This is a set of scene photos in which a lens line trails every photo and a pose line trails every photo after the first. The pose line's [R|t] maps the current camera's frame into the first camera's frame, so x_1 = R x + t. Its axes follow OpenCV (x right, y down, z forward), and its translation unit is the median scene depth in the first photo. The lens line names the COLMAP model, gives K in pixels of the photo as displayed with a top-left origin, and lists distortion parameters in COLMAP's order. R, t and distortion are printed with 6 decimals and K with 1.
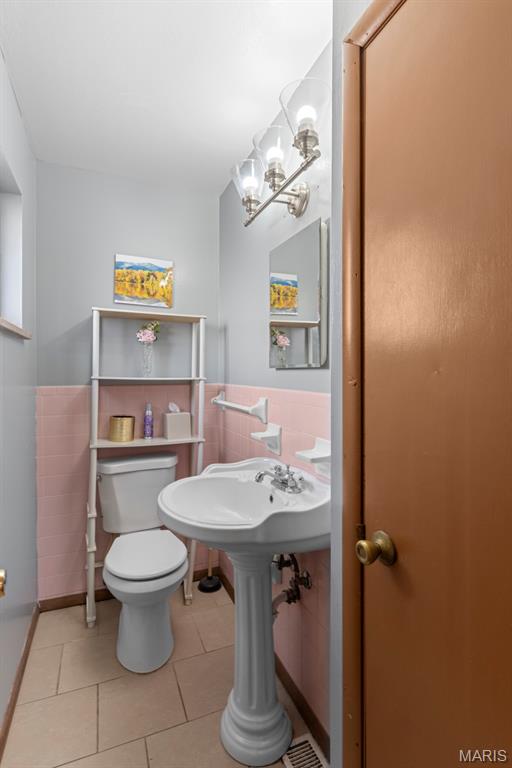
lens RADIAL K [[370.2, 0, 256.0], [0, 370.2, 384.0], [0, 0, 1]] dist [0.002412, 0.000296]
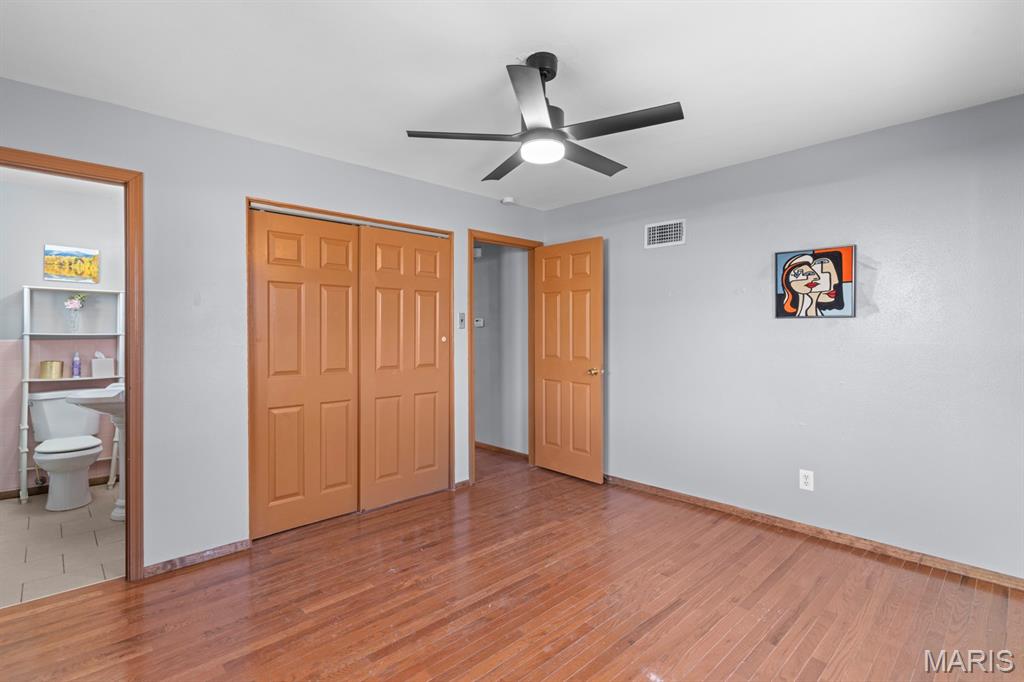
lens RADIAL K [[487.4, 0, 512.0], [0, 487.4, 341.0], [0, 0, 1]] dist [0.004915, -0.000161]
pose [[0.934636, -0.011013, 0.355435, 0.624573], [0.013072, 0.999909, -0.003391, 0.040032], [-0.355365, 0.007816, 0.934695, -1.386642]]
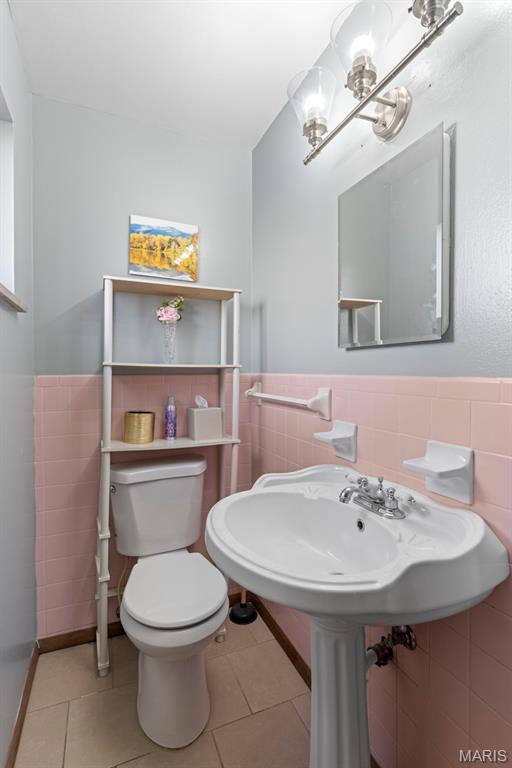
lens RADIAL K [[365.6, 0, 256.0], [0, 365.6, 384.0], [0, 0, 1]] dist [0.004915, -0.000161]
pose [[0.999992, -0.000938, 0.003788, -0.108827], [0.000917, 0.999983, 0.005711, 0.021055], [-0.003793, -0.005707, 0.999977, 0.194136]]
